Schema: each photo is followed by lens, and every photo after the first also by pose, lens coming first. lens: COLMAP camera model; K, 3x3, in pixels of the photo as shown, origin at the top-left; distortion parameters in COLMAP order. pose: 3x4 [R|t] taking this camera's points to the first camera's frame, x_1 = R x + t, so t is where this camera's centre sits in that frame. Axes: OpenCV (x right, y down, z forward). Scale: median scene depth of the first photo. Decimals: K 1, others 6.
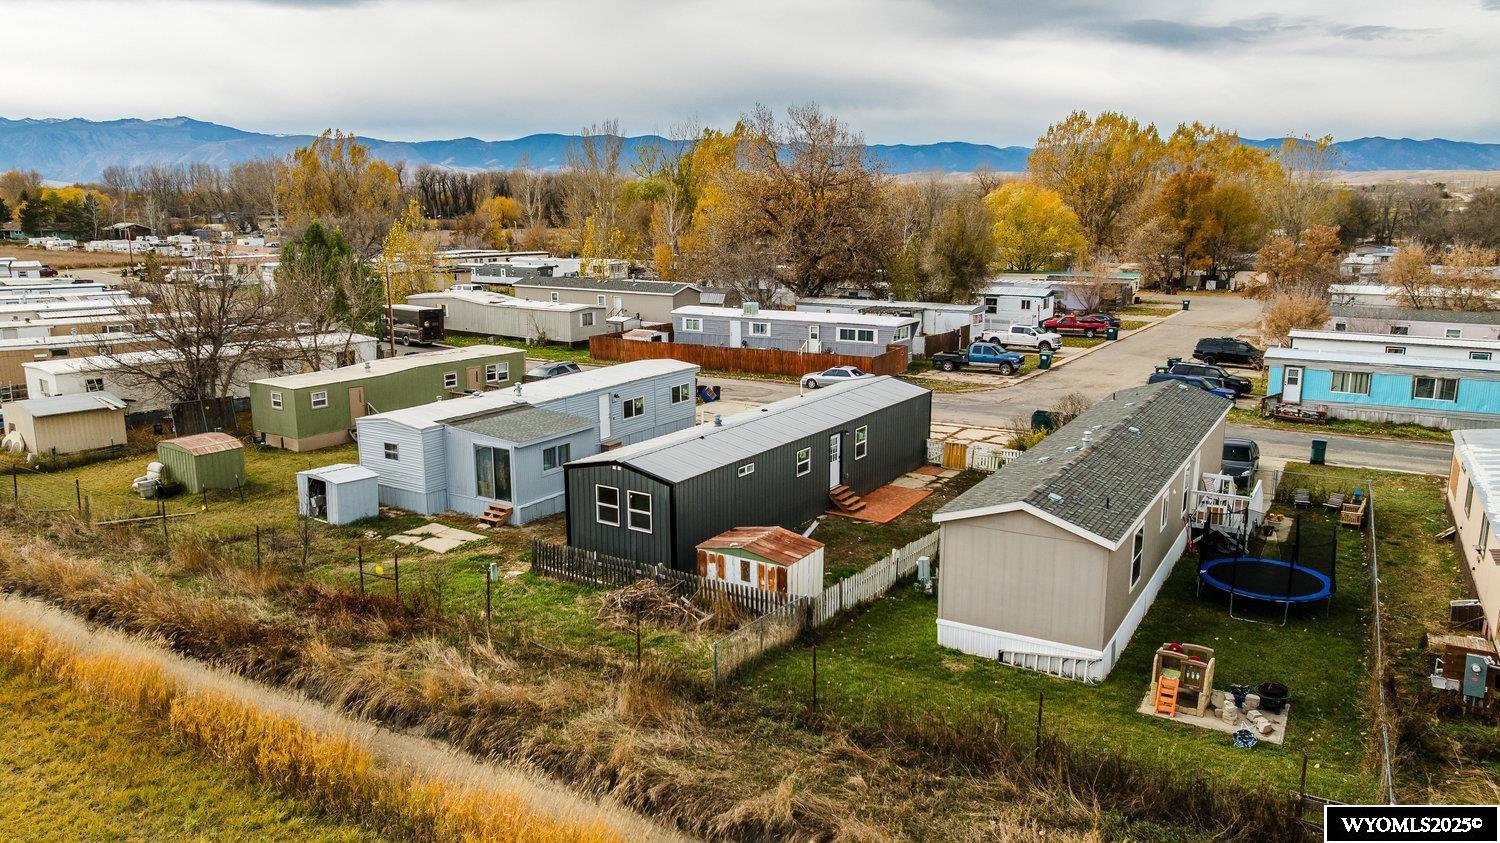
lens RADIAL K [[1050.2, 0, 747.5], [0, 1050.2, 418.7], [0, 0, 1]] dist [-0.050167, 0.054975]
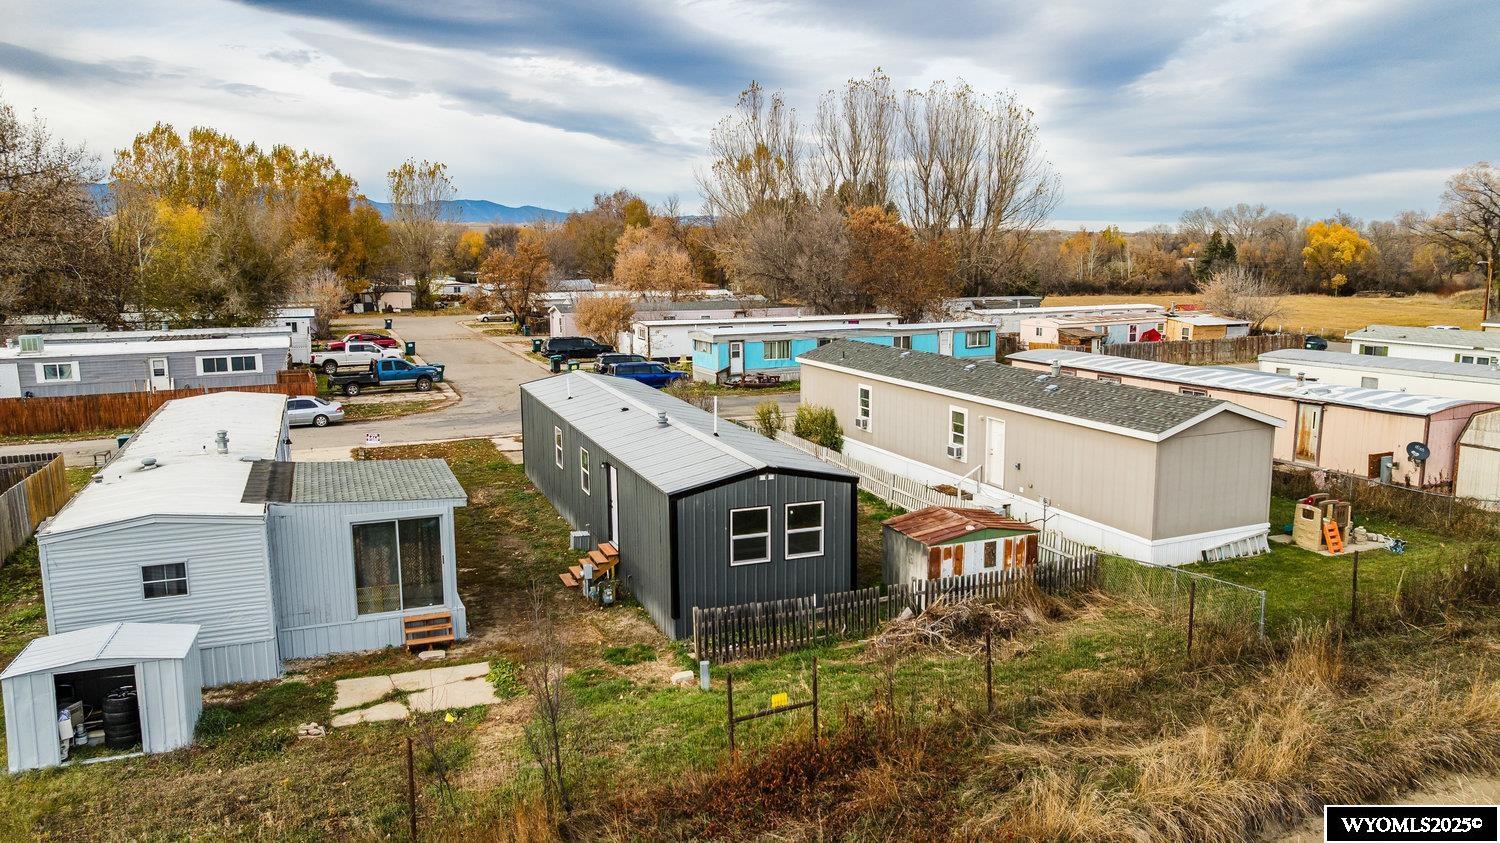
lens RADIAL K [[1050.2, 0, 747.5], [0, 1050.2, 418.7], [0, 0, 1]] dist [-0.050167, 0.054975]
pose [[0.581344, -0.129873, 0.803226, -0.596953], [0.164027, 0.985618, 0.040648, -0.019024], [-0.796953, 0.108120, 0.594285, 0.513994]]
